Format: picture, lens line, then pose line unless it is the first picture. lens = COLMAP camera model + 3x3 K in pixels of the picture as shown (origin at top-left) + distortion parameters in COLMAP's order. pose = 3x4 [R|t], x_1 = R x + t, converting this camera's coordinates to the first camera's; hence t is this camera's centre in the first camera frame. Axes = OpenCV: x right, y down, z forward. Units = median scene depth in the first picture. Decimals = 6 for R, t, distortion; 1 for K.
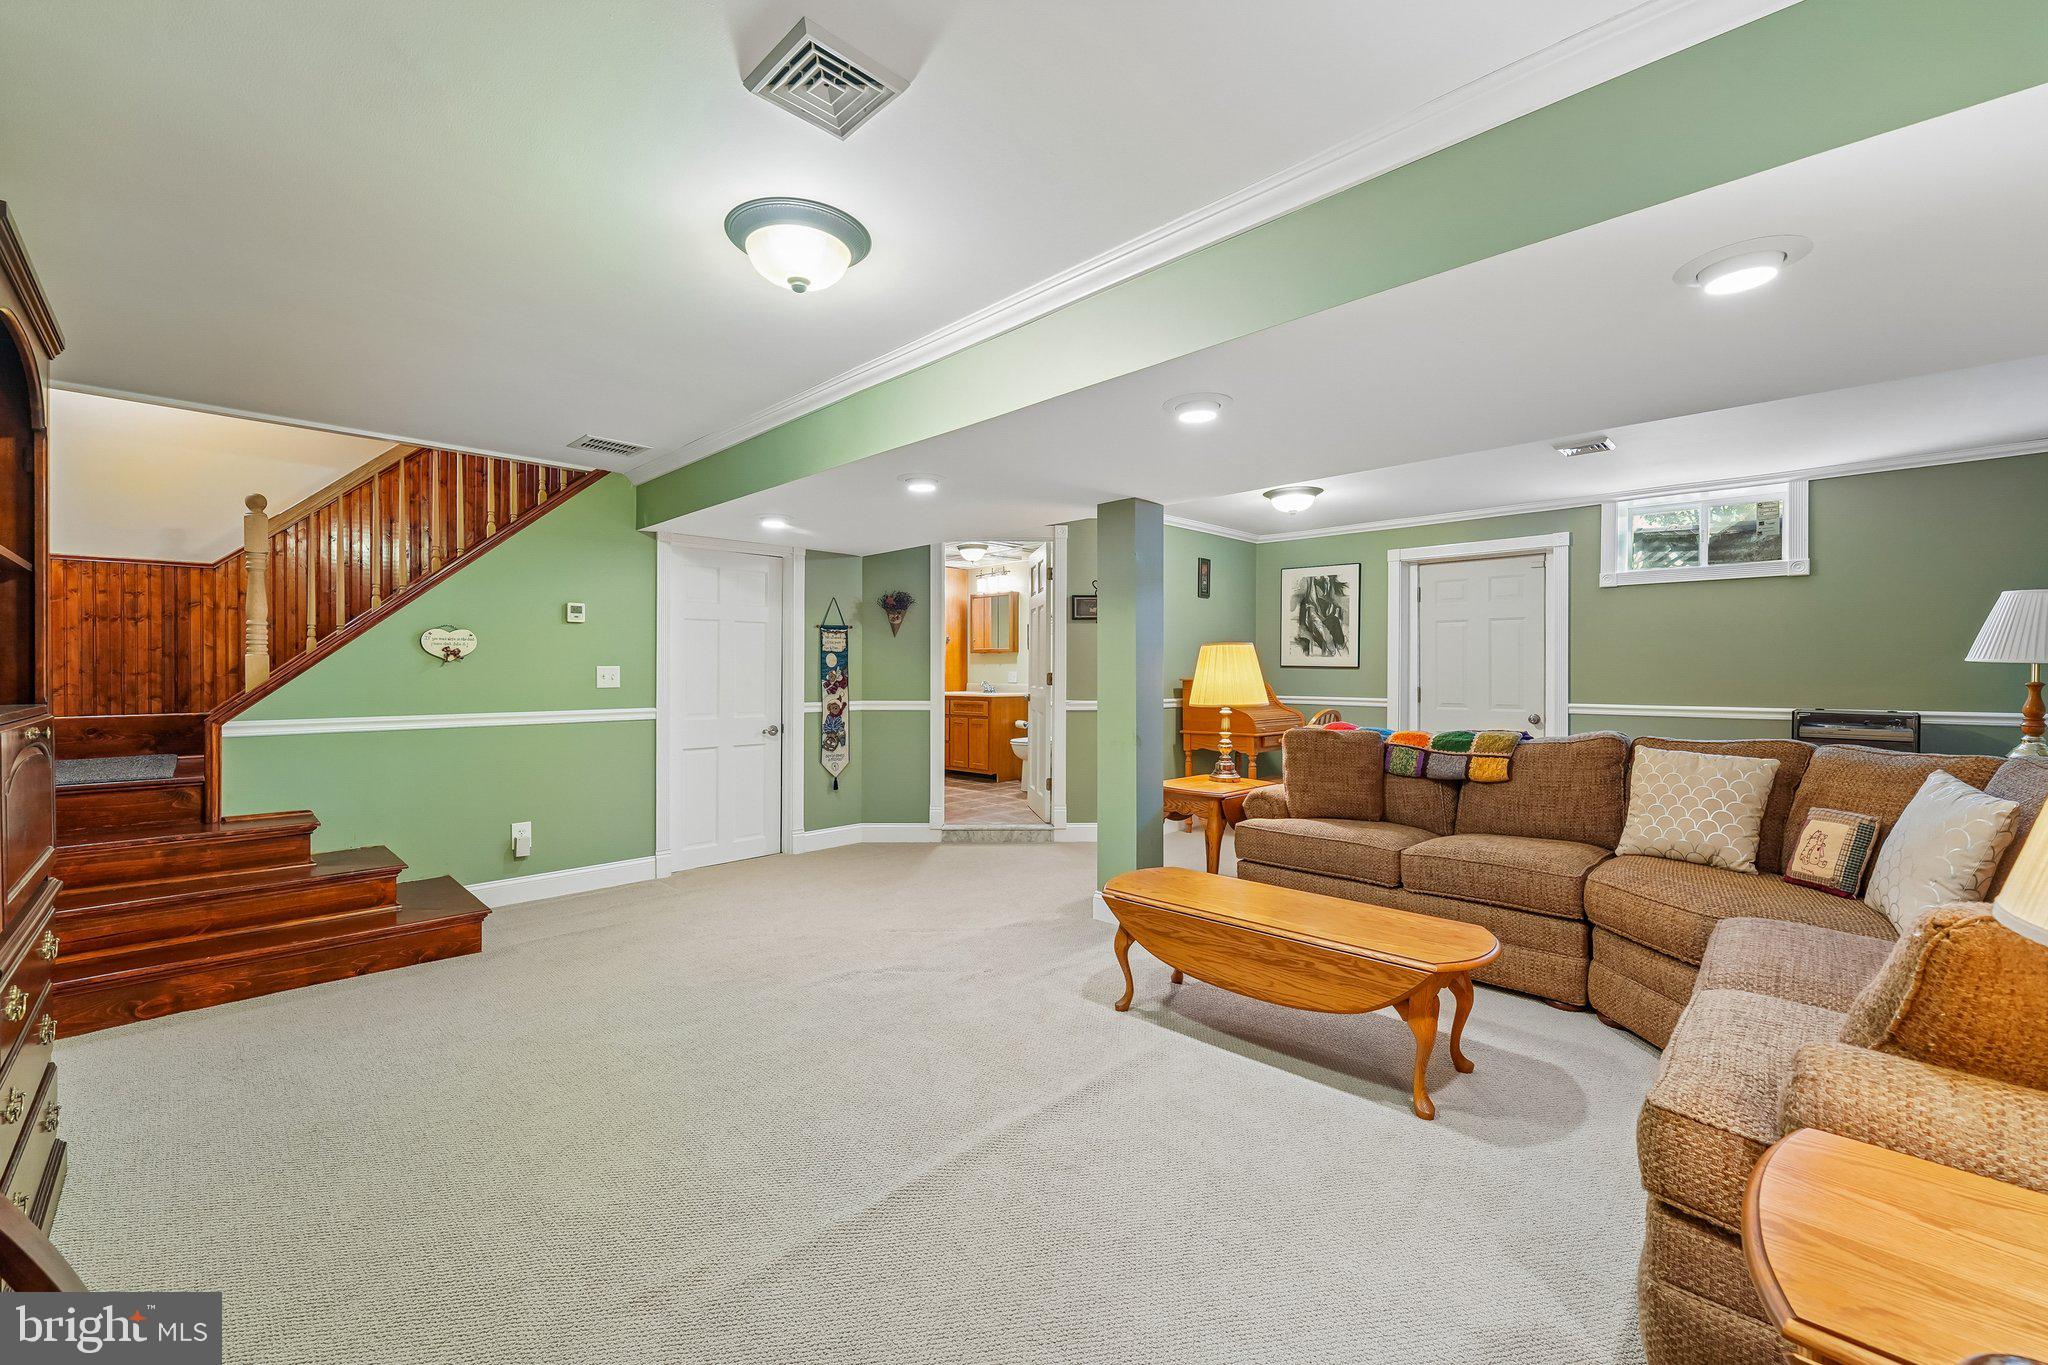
lens RADIAL K [[822.1, 0, 1018.6], [0, 822.1, 674.3], [0, 0, 1]] dist [0.000214, 0.000076]
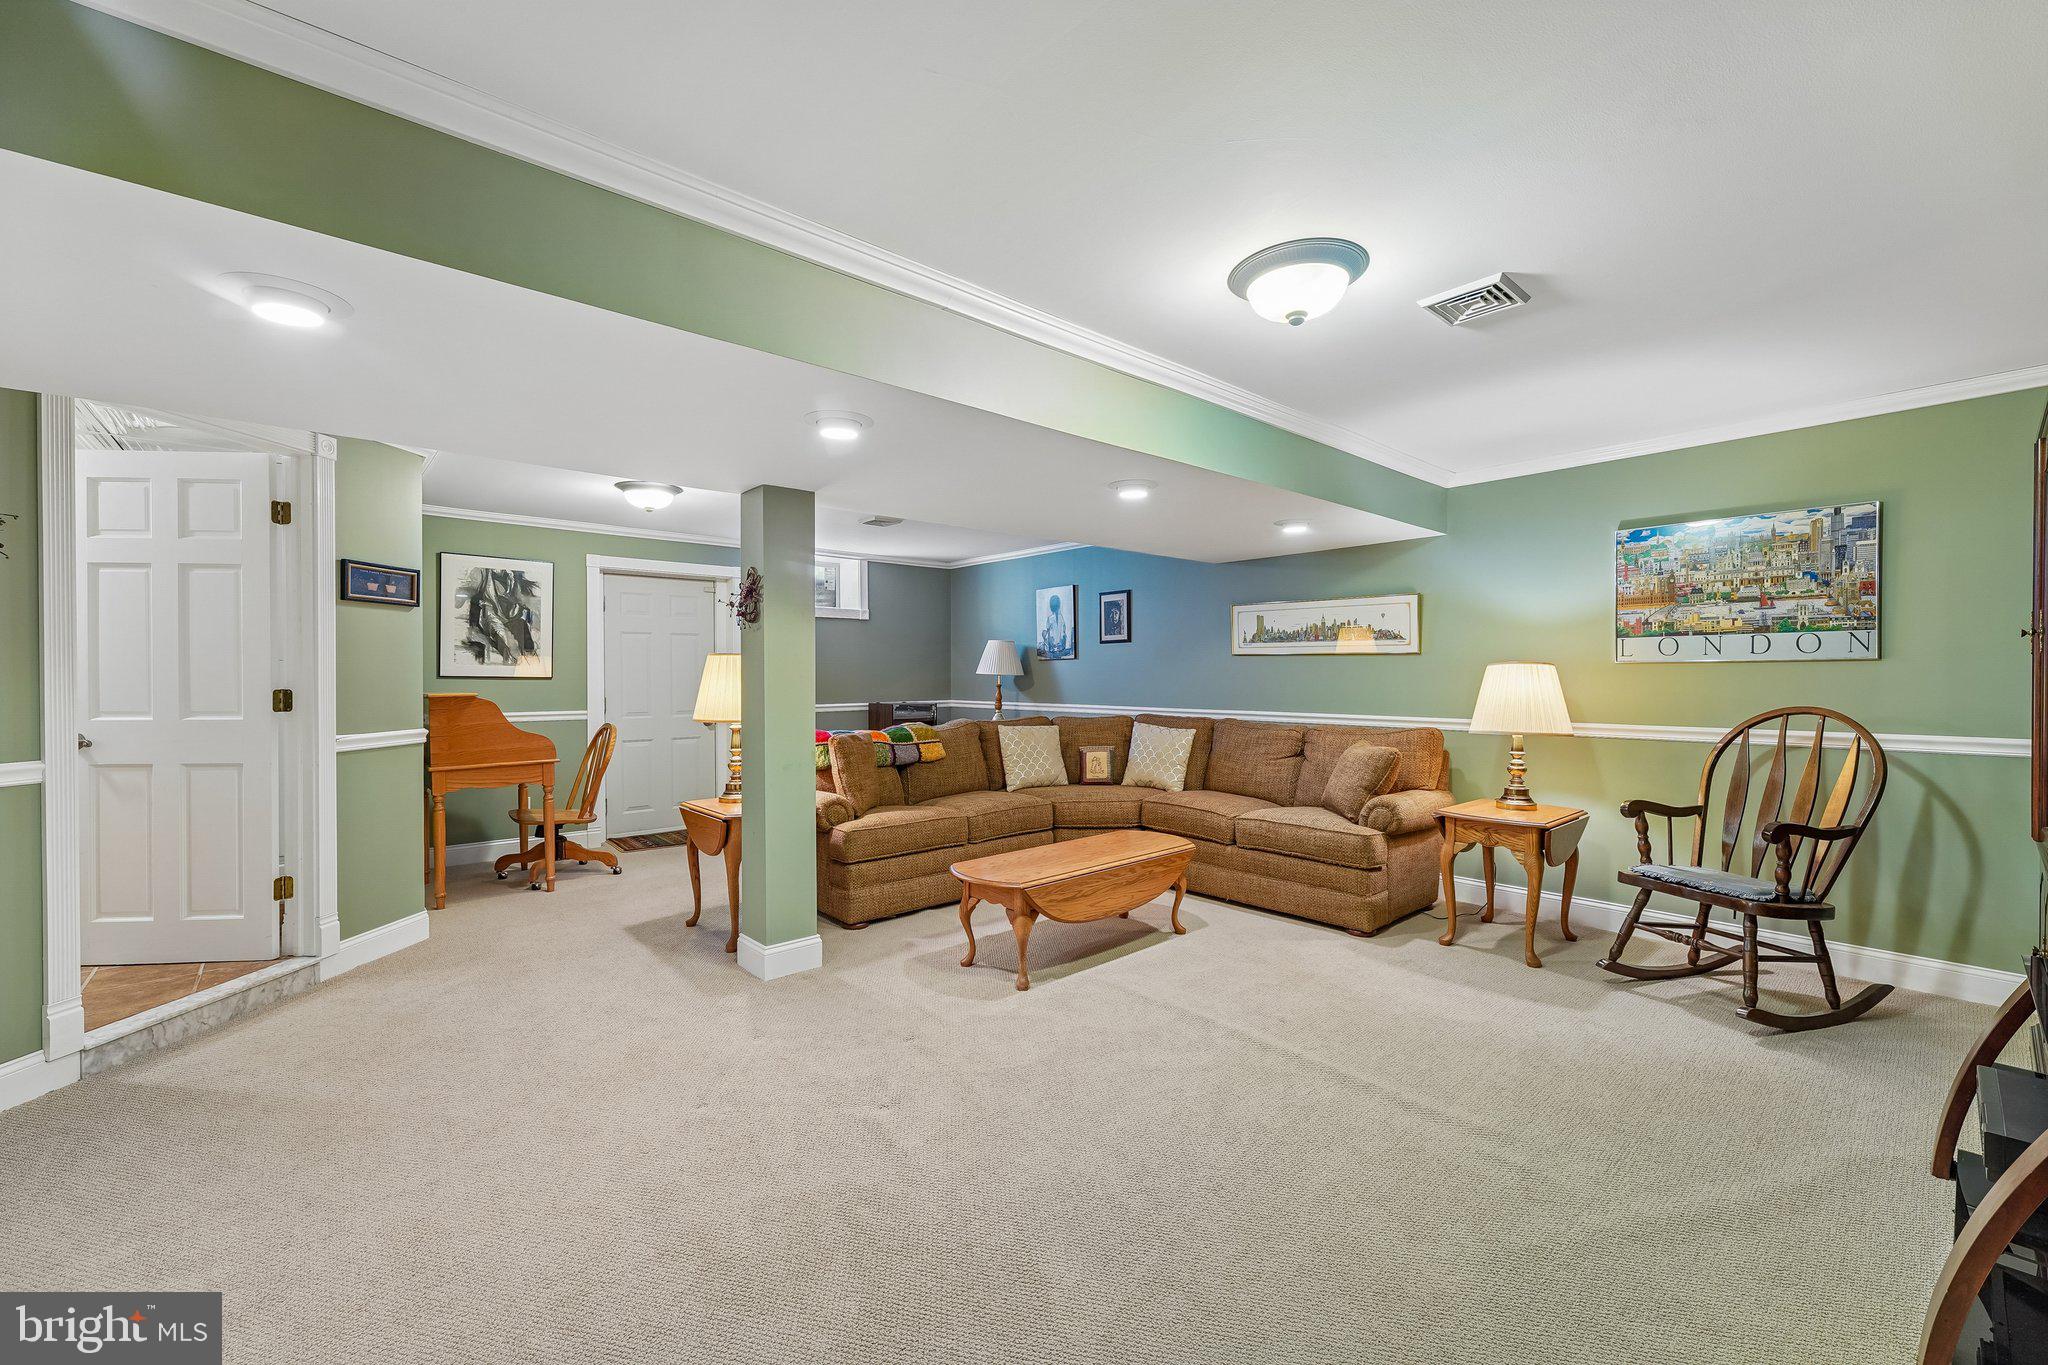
lens RADIAL K [[822.1, 0, 1019.2], [0, 822.1, 678.6], [0, 0, 1]] dist [0.000214, 0.000076]
pose [[0.067781, -0.004996, 0.997688, -0.449597], [0.007979, 0.999958, 0.004465, -0.007486], [-0.997668, 0.007658, 0.067818, 0.424884]]
